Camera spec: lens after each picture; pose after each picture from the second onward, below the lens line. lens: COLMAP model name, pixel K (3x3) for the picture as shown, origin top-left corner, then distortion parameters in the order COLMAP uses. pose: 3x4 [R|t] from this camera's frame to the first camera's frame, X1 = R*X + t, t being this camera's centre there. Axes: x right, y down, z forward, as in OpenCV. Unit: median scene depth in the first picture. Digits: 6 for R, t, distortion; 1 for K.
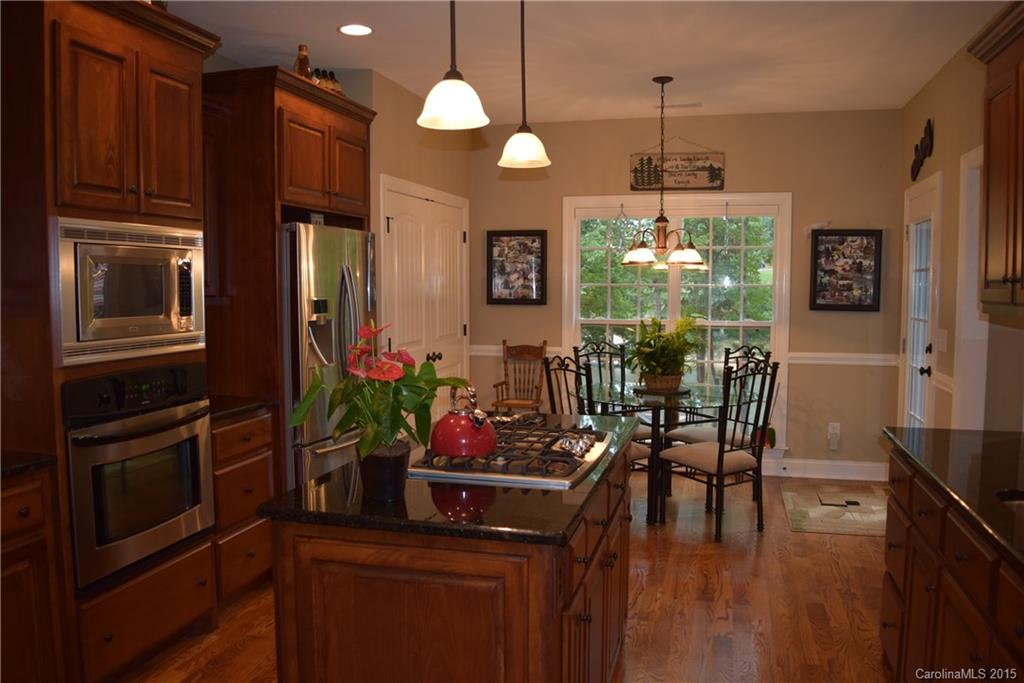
lens RADIAL K [[829.3, 0, 512.0], [0, 829.3, 341.5], [0, 0, 1]] dist [-0.063050, -0.000696]
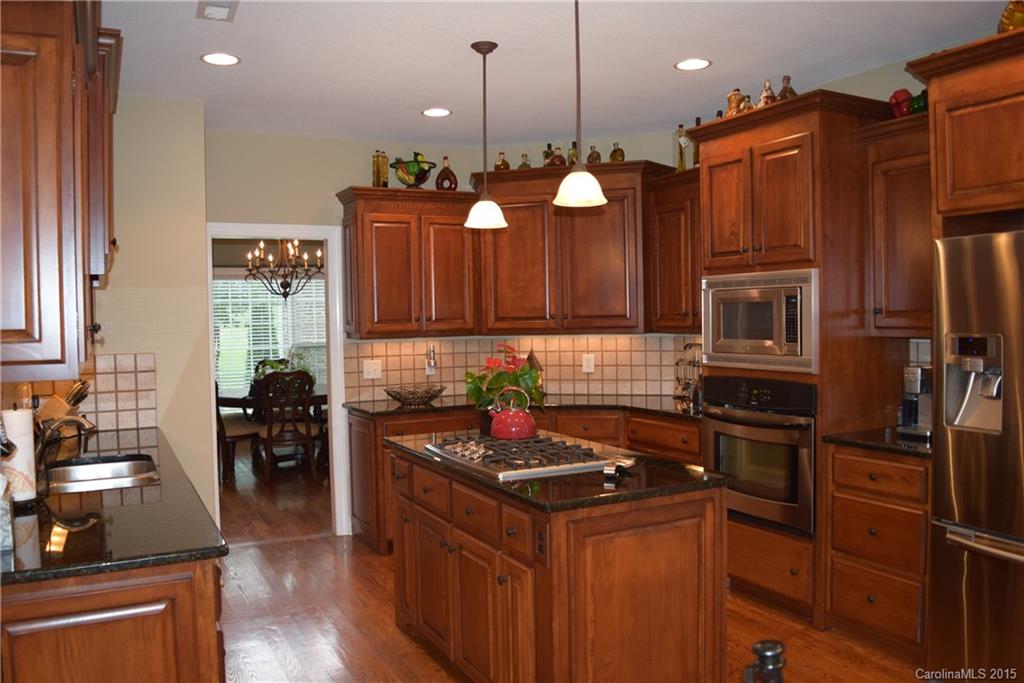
lens RADIAL K [[829.3, 0, 512.0], [0, 829.3, 341.5], [0, 0, 1]] dist [-0.063050, -0.000696]
pose [[-0.748380, 0.033492, -0.662424, 0.810495], [-0.030188, 0.995969, 0.084462, -0.140052], [0.662583, 0.083207, -0.744352, 1.867960]]
